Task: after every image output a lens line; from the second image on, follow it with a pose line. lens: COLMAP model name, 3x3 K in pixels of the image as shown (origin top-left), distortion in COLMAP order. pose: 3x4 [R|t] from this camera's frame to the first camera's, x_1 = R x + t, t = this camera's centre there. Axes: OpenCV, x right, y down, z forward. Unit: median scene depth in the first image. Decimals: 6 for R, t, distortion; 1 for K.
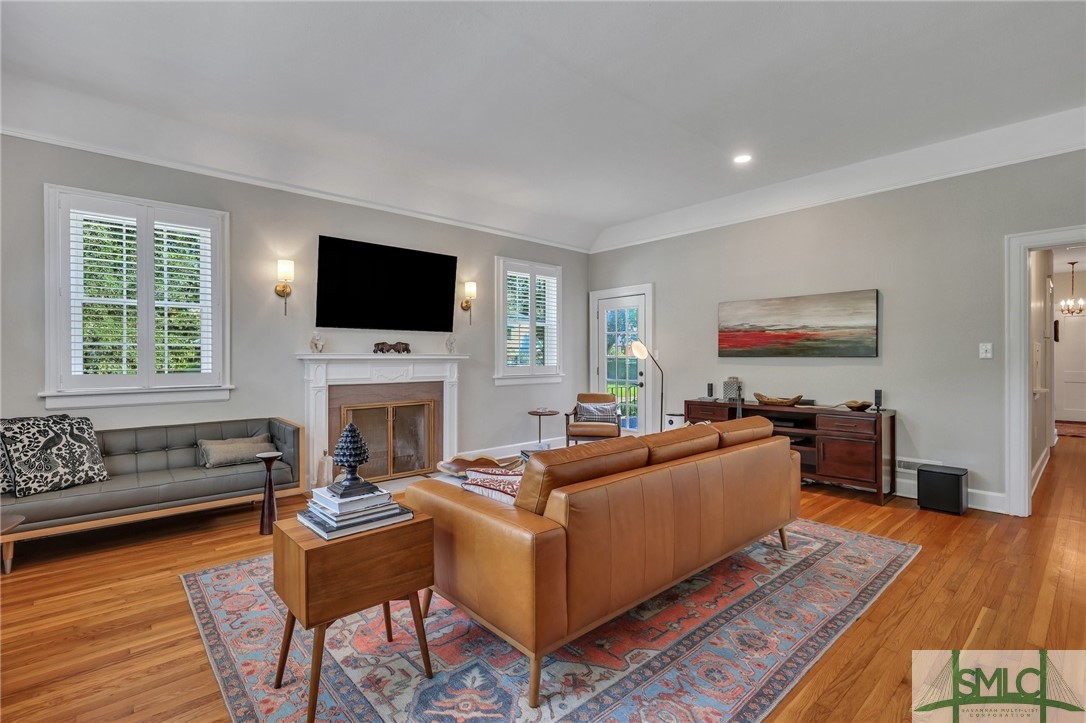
lens RADIAL K [[494.6, 0, 541.7], [0, 494.6, 359.6], [0, 0, 1]] dist [-0.002473, -0.000423]
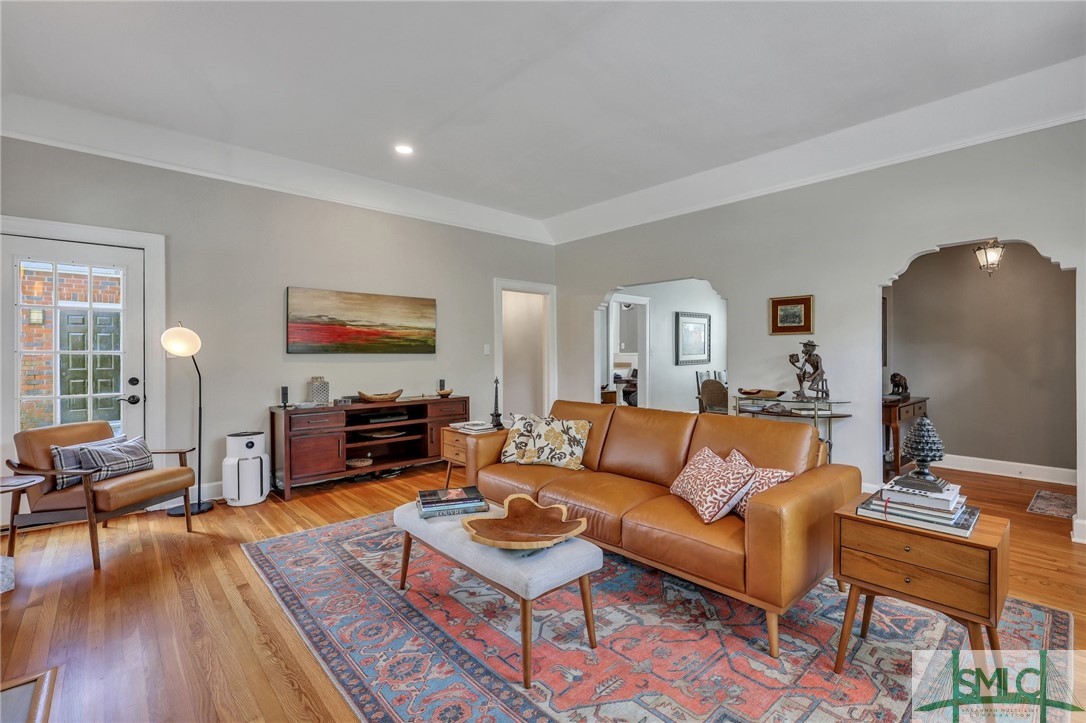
lens RADIAL K [[494.6, 0, 542.8], [0, 494.6, 355.4], [0, 0, 1]] dist [-0.002473, -0.000423]
pose [[0.000406, 0.001378, 0.999999, -0.502048], [0.009762, 0.999951, -0.001382, 0.003307], [-0.999952, 0.009763, 0.000392, 0.645069]]
